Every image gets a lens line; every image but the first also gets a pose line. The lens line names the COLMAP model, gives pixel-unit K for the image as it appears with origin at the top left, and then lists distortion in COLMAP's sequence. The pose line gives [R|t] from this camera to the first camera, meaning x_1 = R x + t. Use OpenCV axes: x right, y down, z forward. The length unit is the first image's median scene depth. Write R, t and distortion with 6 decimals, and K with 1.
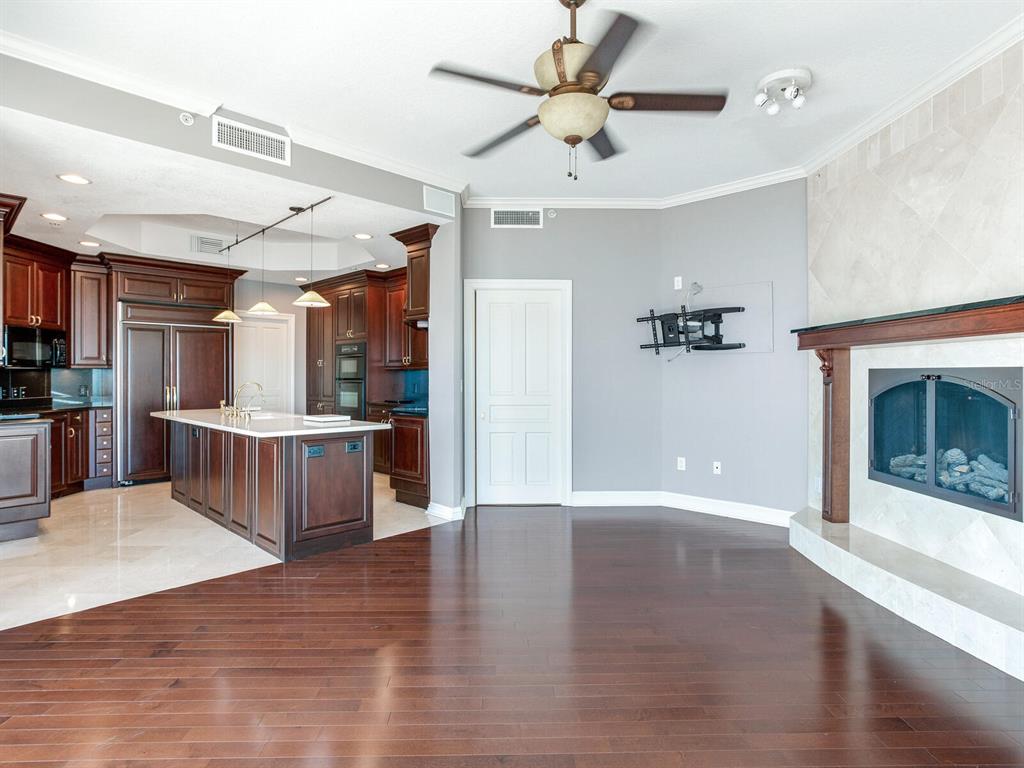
lens RADIAL K [[600.9, 0, 512.7], [0, 600.9, 372.8], [0, 0, 1]] dist [-0.034329, 0.027924]
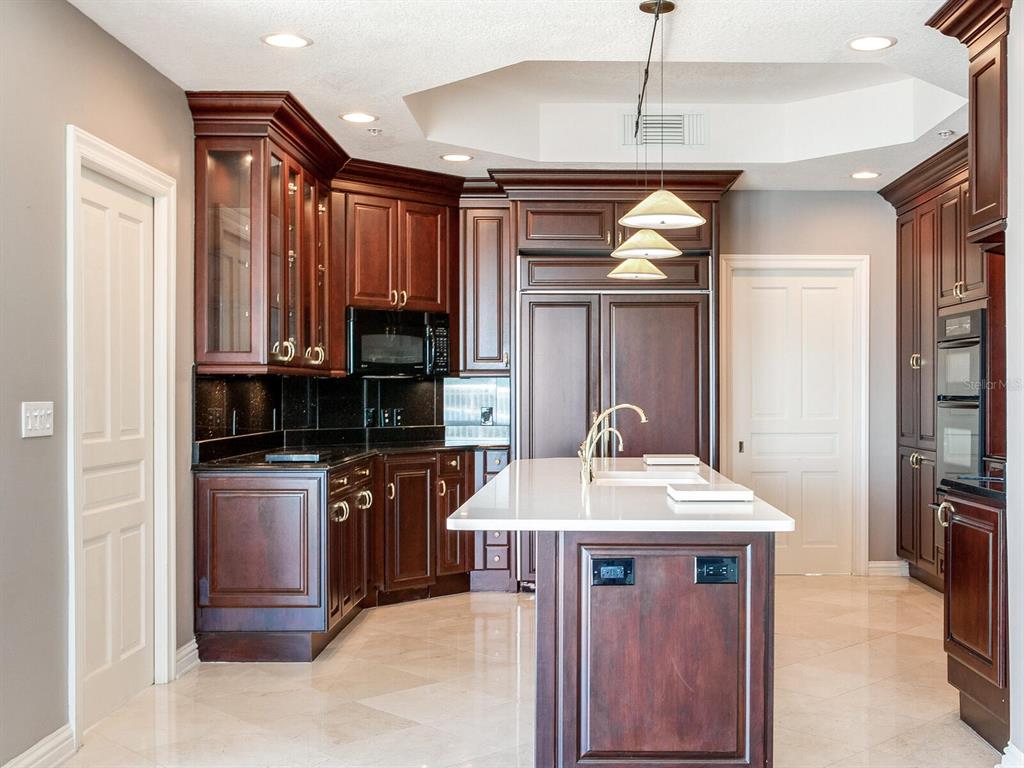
lens RADIAL K [[1193.9, 0, 512.0], [0, 1193.9, 384.0], [0, 0, 1]] dist [-0.063959, 0.022329]
pose [[0.683196, -0.003137, -0.730228, 0.141475], [0.002612, 0.999995, -0.001852, 0.001441], [0.730231, -0.000643, 0.683201, 0.241833]]
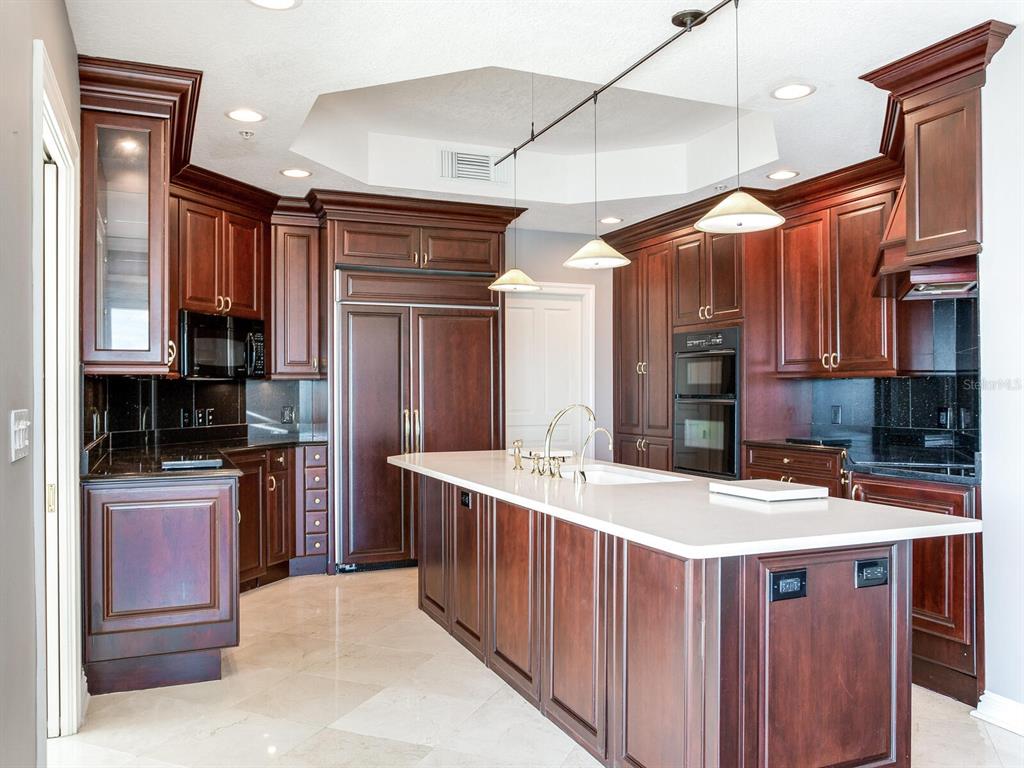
lens RADIAL K [[844.7, 0, 485.8], [0, 844.7, 384.1], [0, 0, 1]] dist [-0.041263, 0.009042]
pose [[0.922802, -0.004320, -0.385250, -0.188817], [0.003570, 0.999990, -0.002661, 0.000684], [0.385258, 0.001081, 0.922808, 0.263397]]
